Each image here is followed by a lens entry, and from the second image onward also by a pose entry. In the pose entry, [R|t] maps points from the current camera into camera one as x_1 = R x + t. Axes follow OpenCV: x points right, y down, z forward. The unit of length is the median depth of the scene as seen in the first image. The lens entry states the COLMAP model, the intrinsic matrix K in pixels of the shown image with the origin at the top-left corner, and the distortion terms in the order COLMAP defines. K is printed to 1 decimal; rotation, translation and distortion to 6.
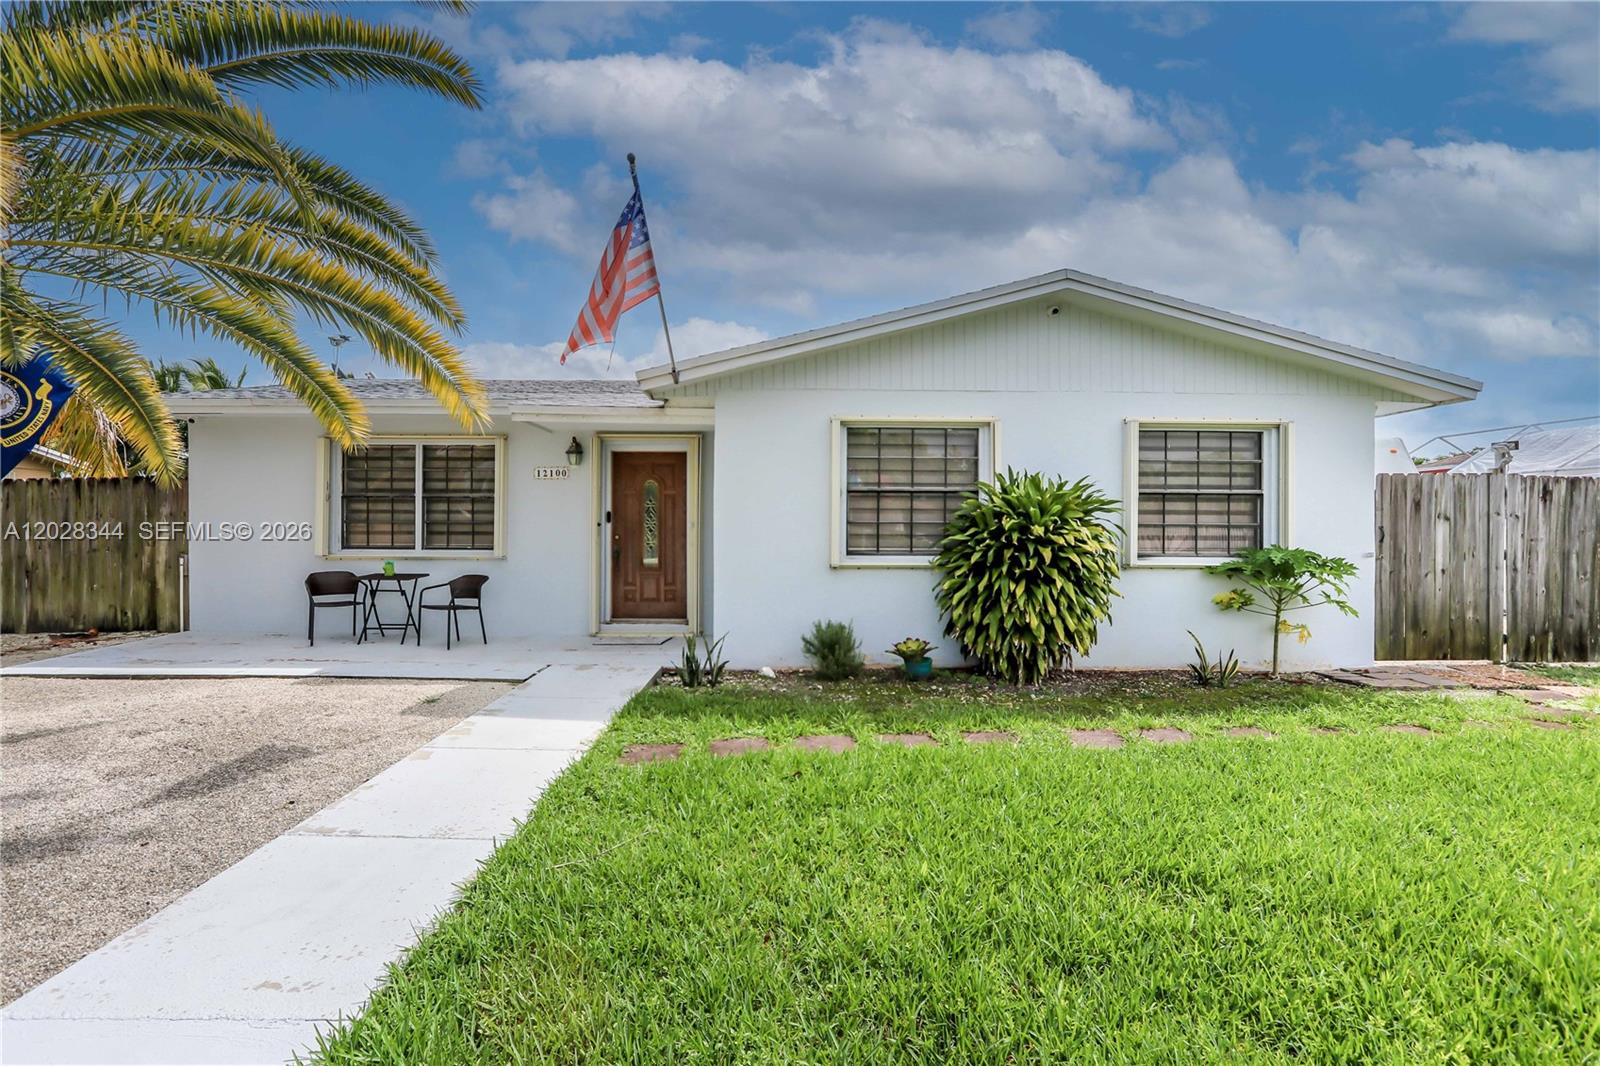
lens RADIAL K [[796.4, 0, 800.0], [0, 796.4, 545.3], [0, 0, 1]] dist [-0.019129, 0.002337]
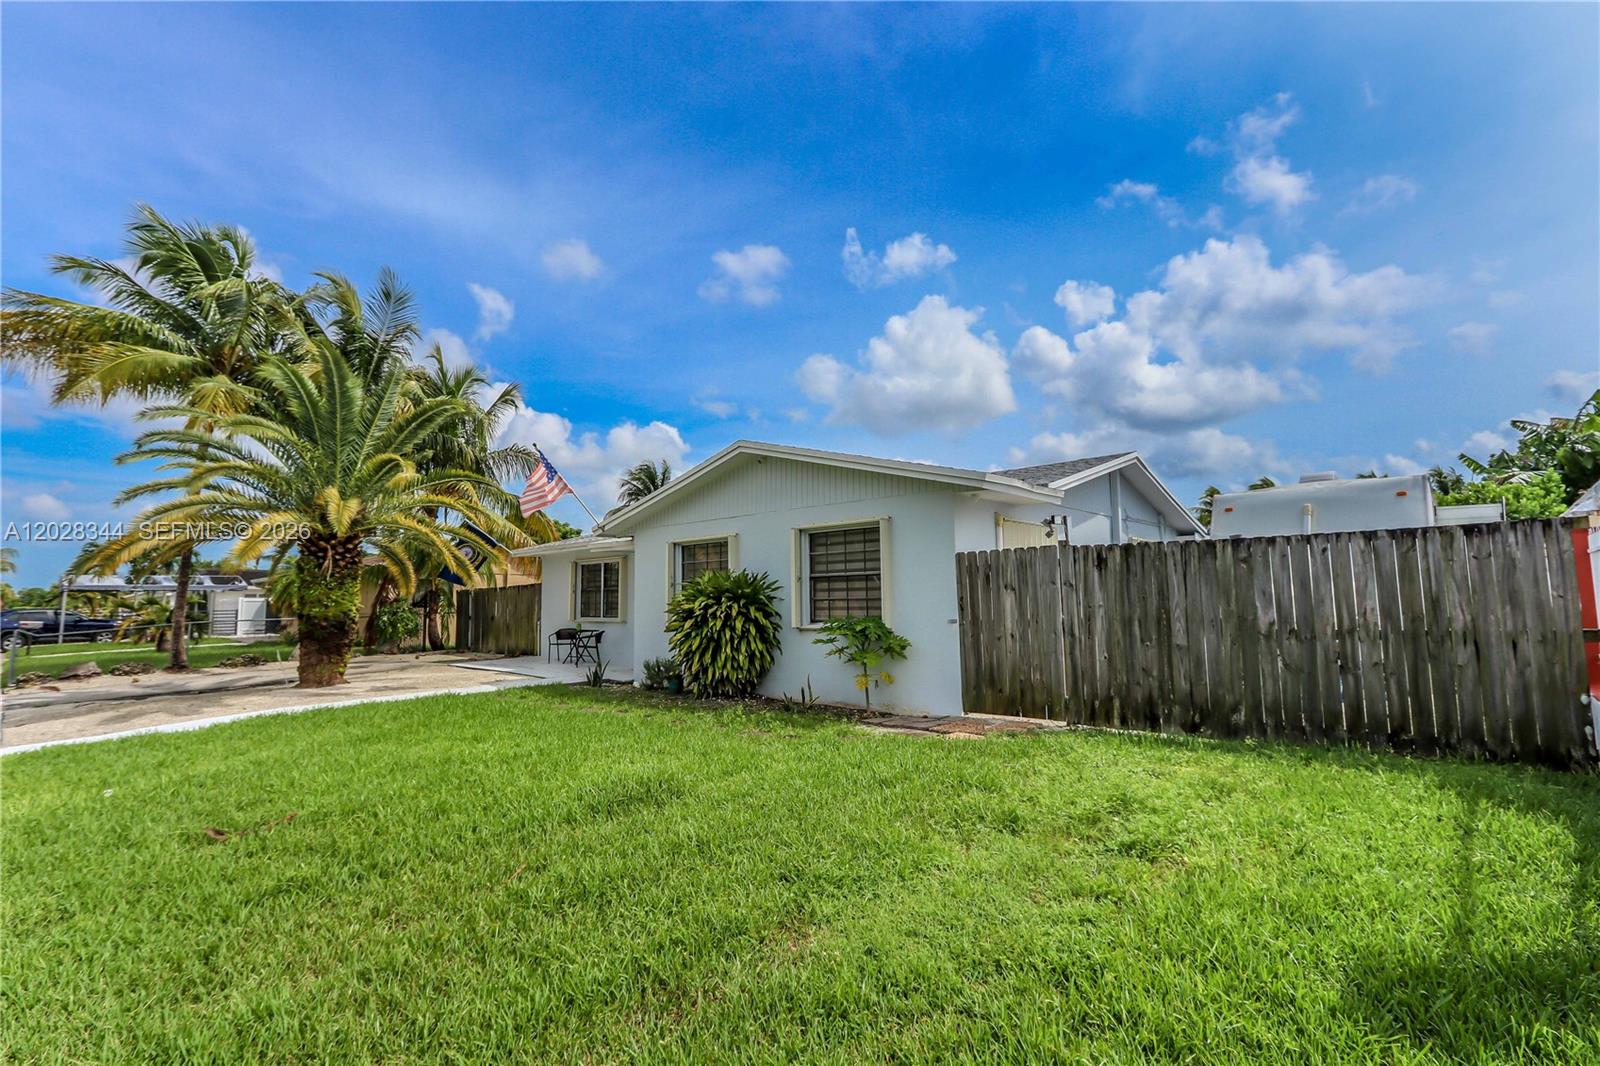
lens RADIAL K [[796.4, 0, 798.2], [0, 796.4, 536.3], [0, 0, 1]] dist [-0.019129, 0.002337]
pose [[0.704864, -0.072123, -0.705666, 1.401598], [0.004272, 0.995231, -0.097451, 0.000948], [0.709330, 0.065675, 0.701811, -0.023343]]
